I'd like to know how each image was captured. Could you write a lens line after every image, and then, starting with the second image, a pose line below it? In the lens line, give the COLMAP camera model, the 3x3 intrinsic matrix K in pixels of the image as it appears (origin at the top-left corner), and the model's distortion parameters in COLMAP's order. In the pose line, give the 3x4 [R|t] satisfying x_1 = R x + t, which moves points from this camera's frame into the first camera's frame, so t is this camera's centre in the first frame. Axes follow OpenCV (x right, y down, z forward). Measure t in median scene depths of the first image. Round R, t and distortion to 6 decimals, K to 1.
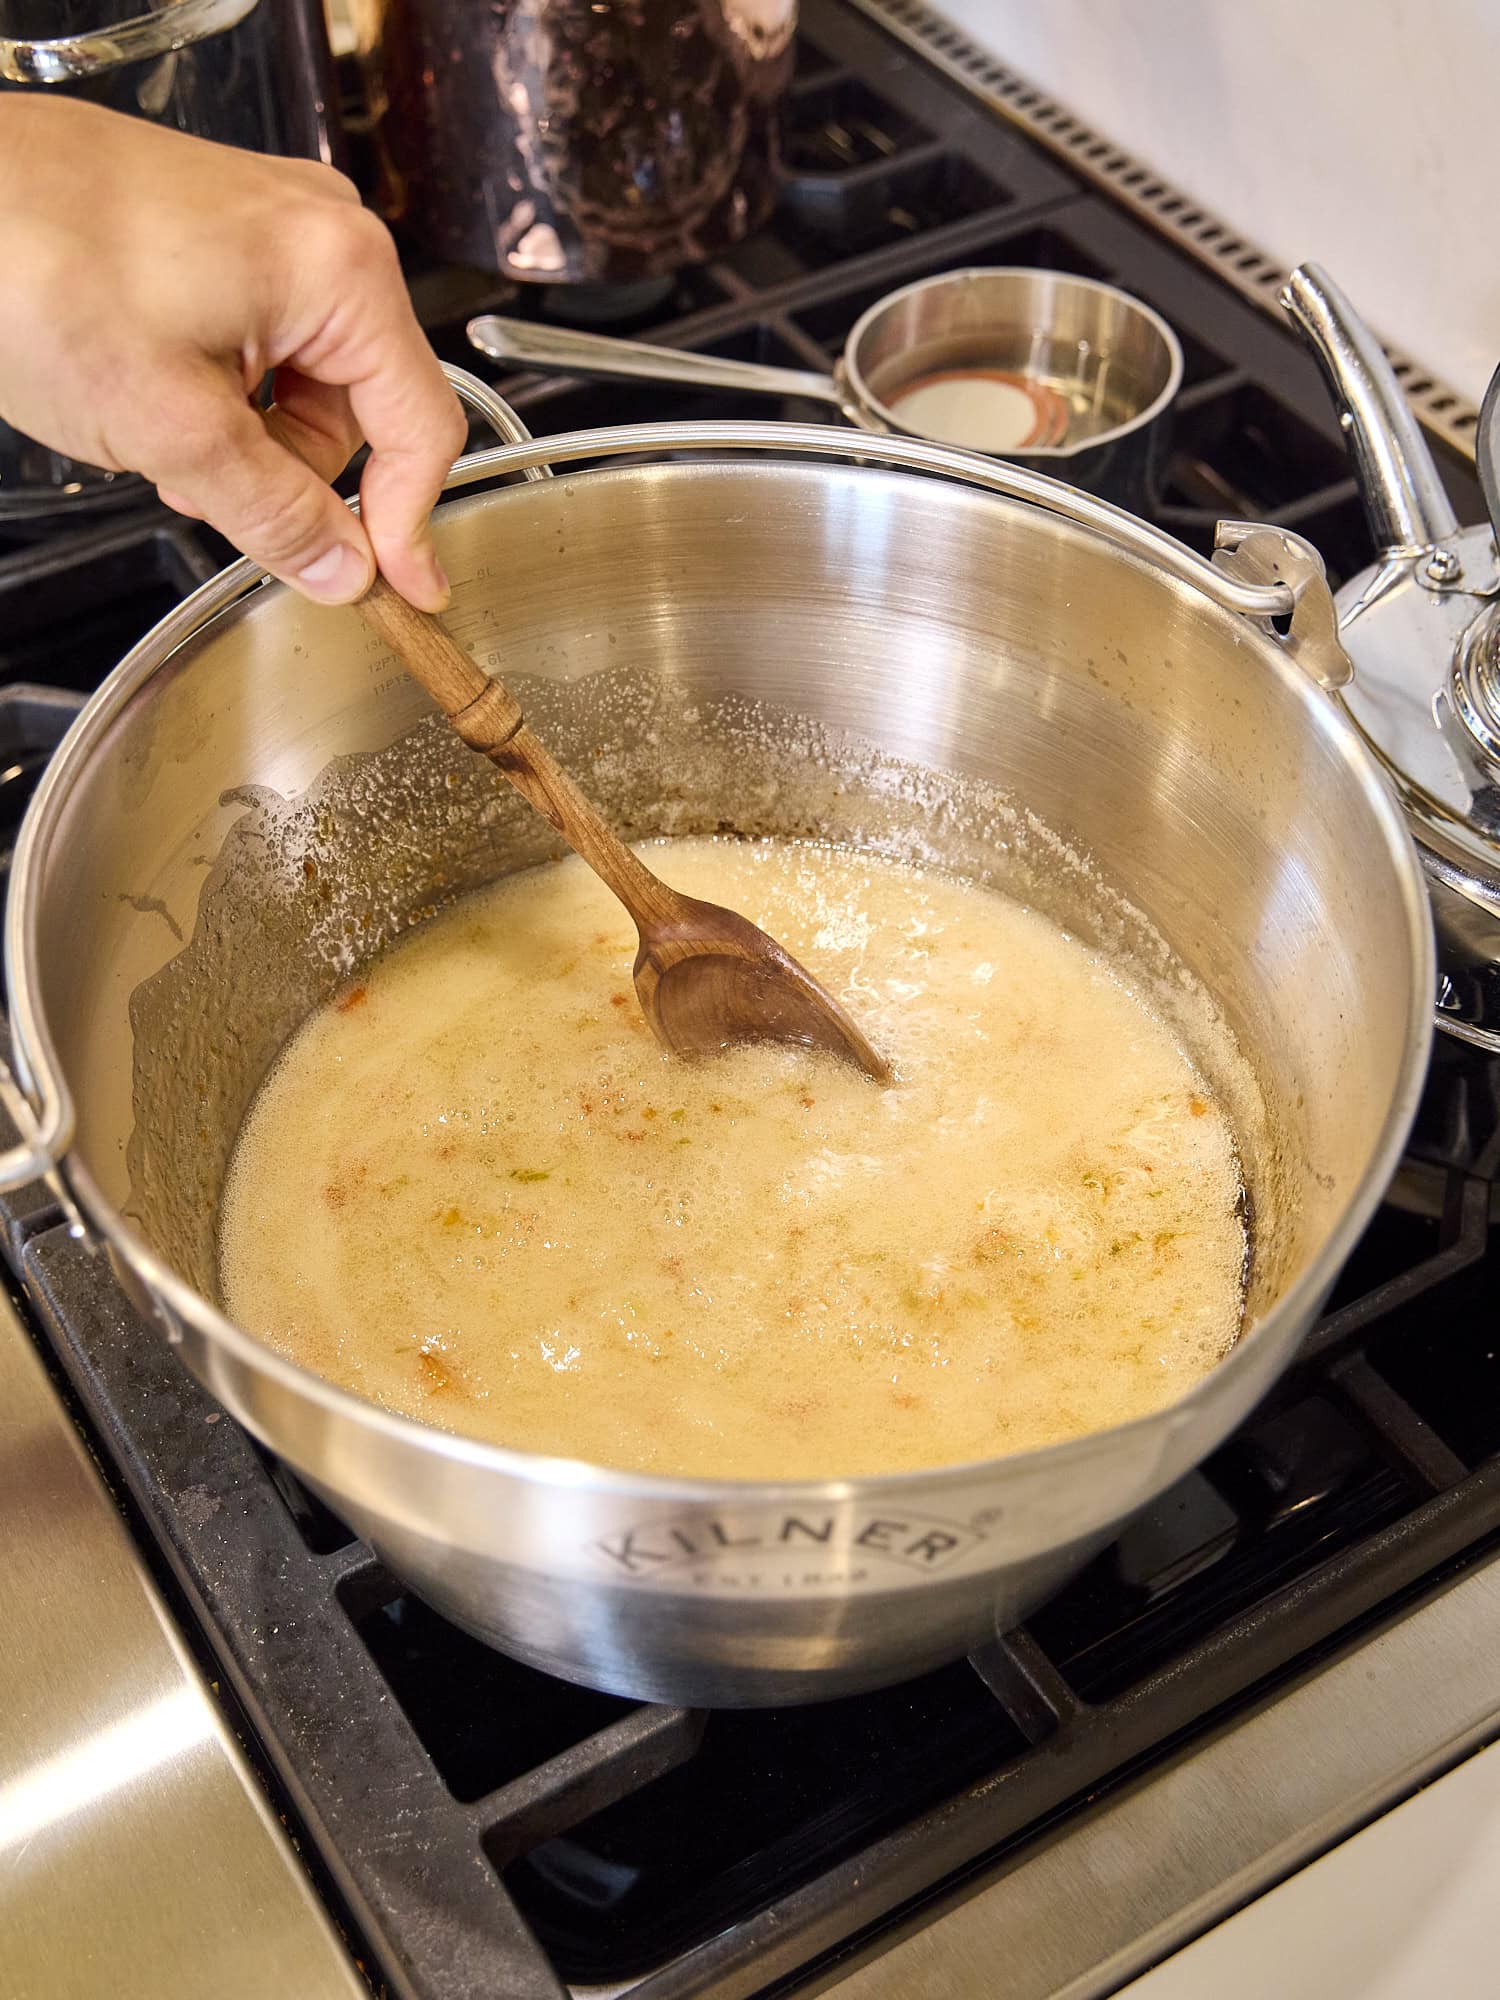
lens RADIAL K [[2653.3, 0, 751.9], [0, 2653.3, 951.8], [0, 0, 1]] dist [0.020528, 0.000000]
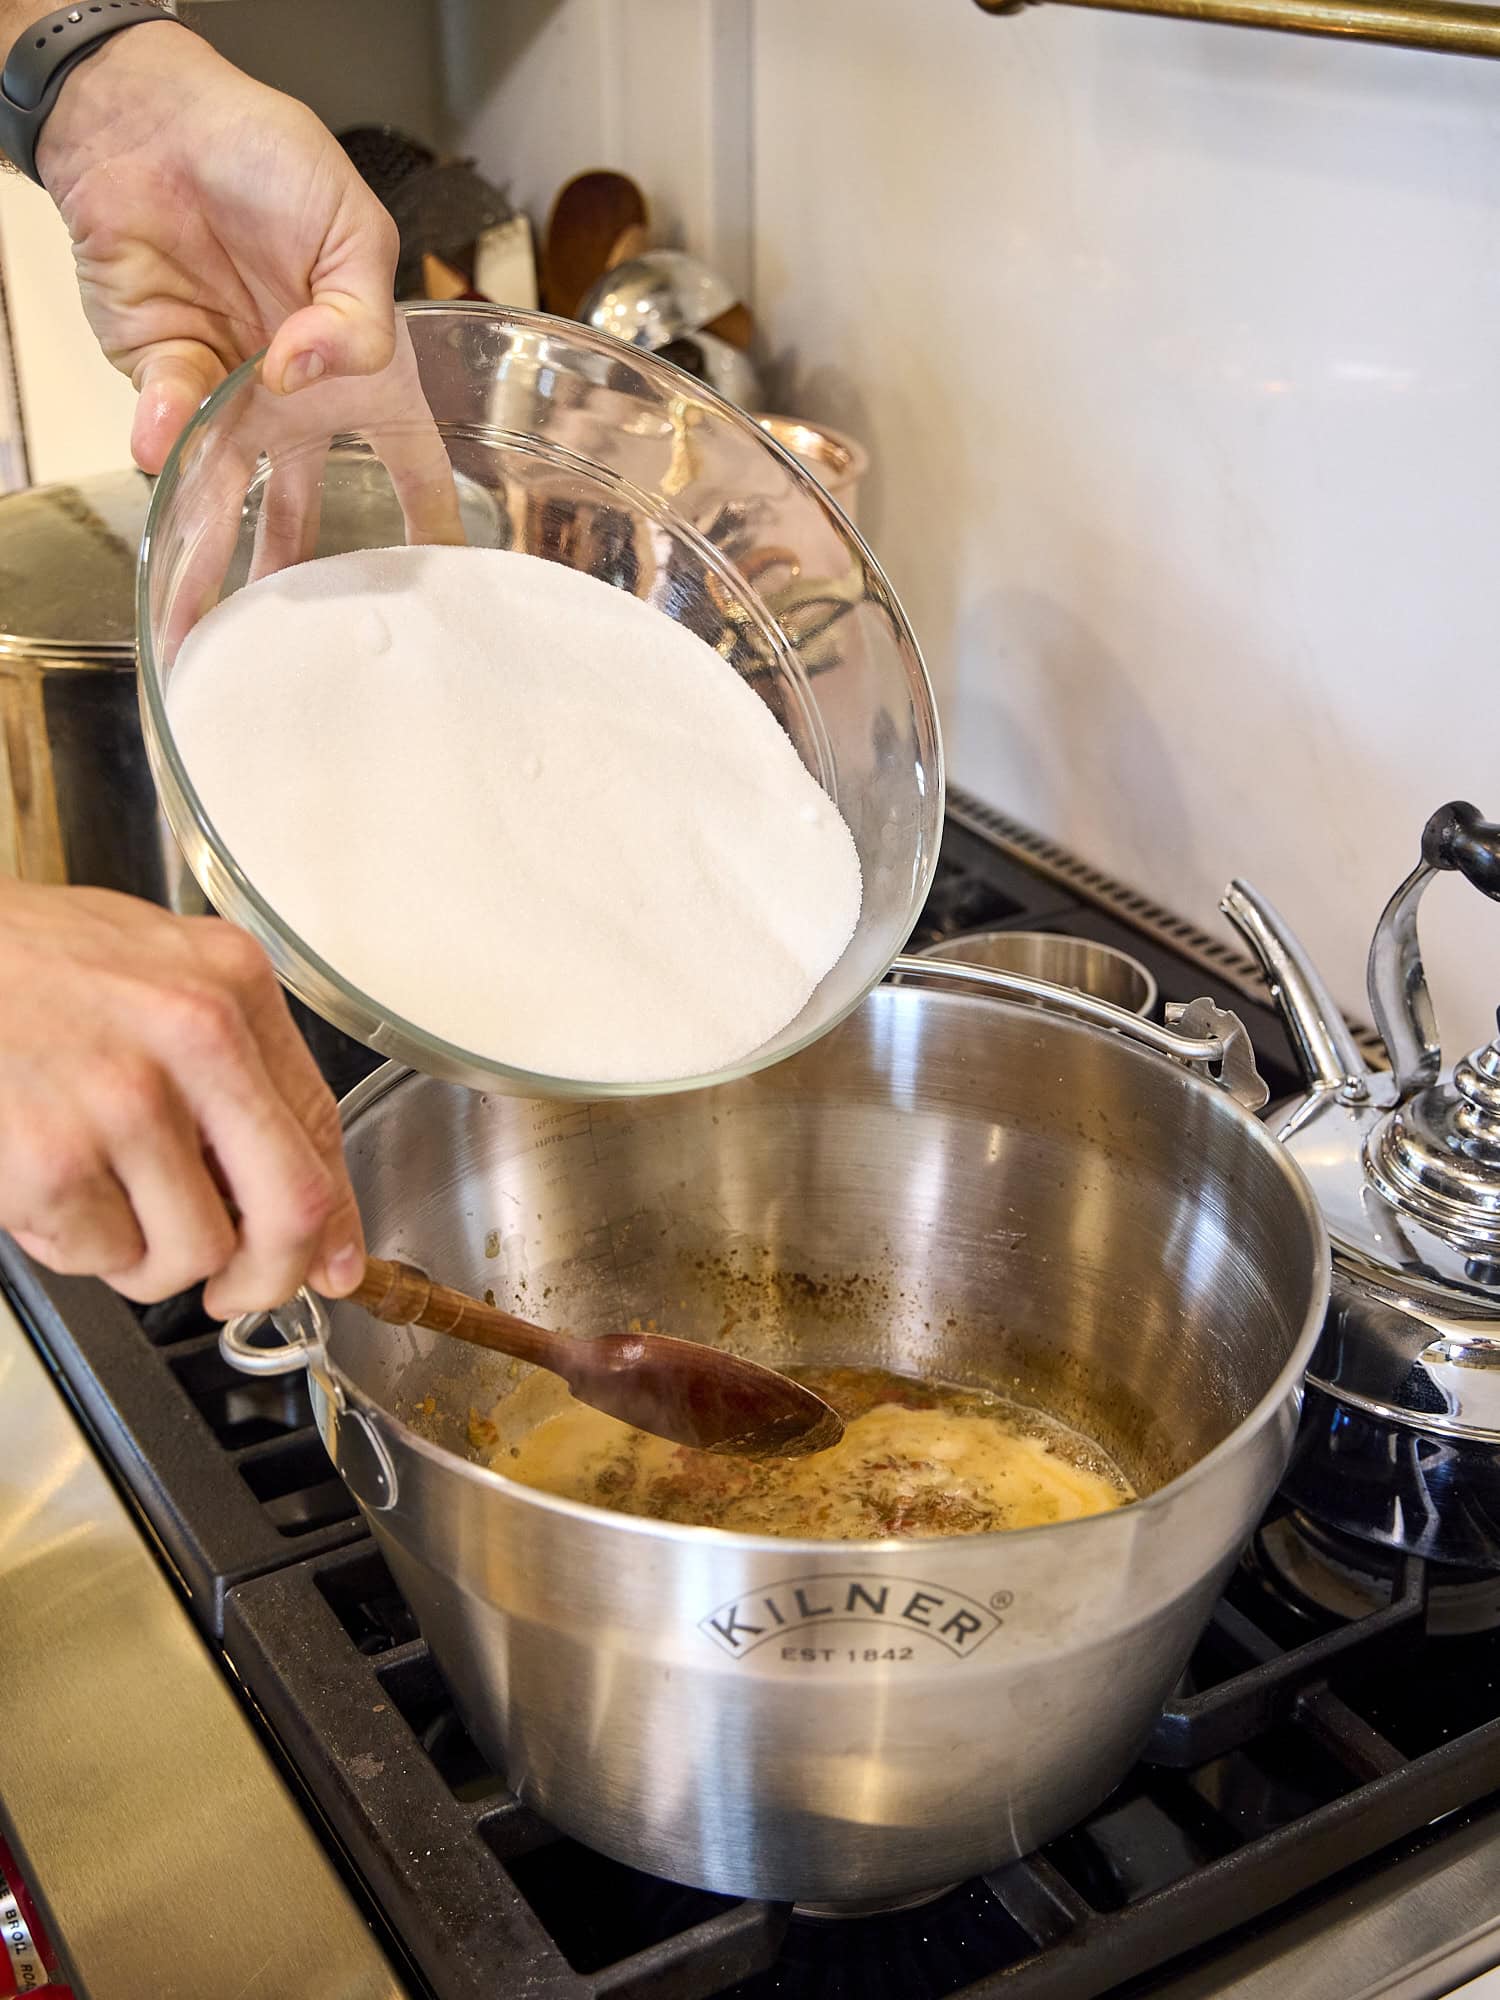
lens RADIAL K [[2653.3, 0, 748.3], [0, 2653.3, 1004.1], [0, 0, 1]] dist [0.020528, 0.000000]
pose [[0.999812, 0.003267, -0.019123, -0.010960], [-0.009482, 0.942249, -0.334778, 0.298929], [0.016925, 0.334896, 0.942103, -0.278644]]
